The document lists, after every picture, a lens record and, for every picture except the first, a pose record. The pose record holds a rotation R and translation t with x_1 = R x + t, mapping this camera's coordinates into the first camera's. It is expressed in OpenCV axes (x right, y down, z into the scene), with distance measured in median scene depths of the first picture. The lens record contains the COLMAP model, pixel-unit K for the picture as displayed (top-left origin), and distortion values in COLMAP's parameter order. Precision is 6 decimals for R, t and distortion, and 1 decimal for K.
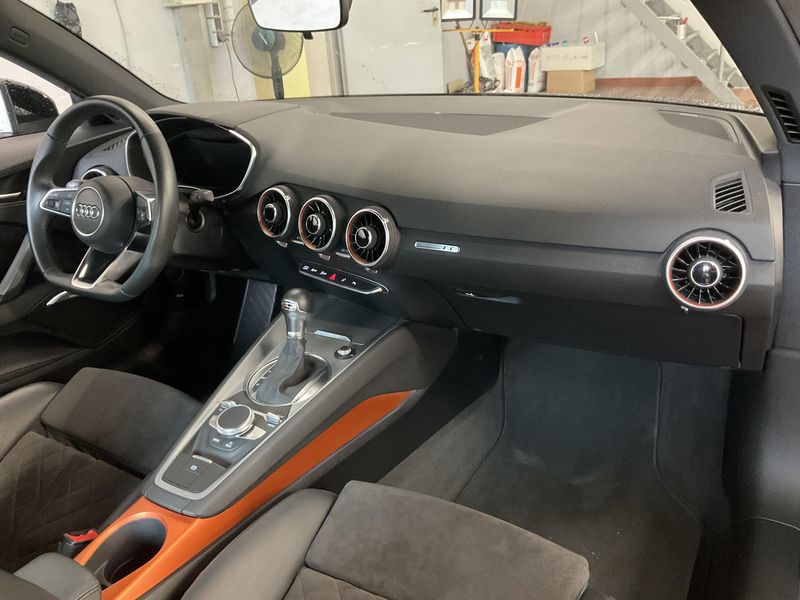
lens RADIAL K [[671.0, 0, 400.0], [0, 671.0, 300.0], [0, 0, 1]] dist [0.005155, -0.009589]
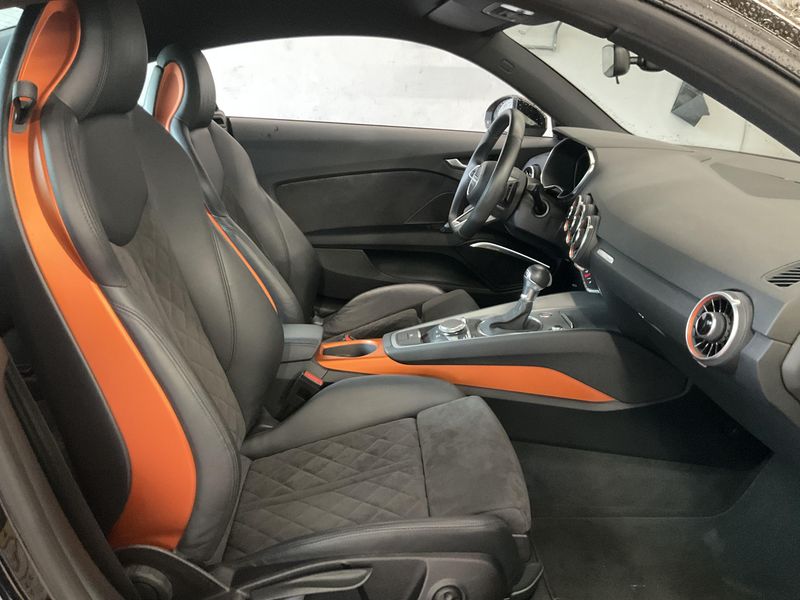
lens RADIAL K [[672.1, 0, 399.5], [0, 672.1, 301.6], [0, 0, 1]] dist [-0.001406, -0.000792]
pose [[0.562069, 0.360686, -0.744301, 0.642282], [-0.411397, 0.902604, 0.126727, -0.006275], [0.717518, 0.234974, 0.655710, -0.035062]]
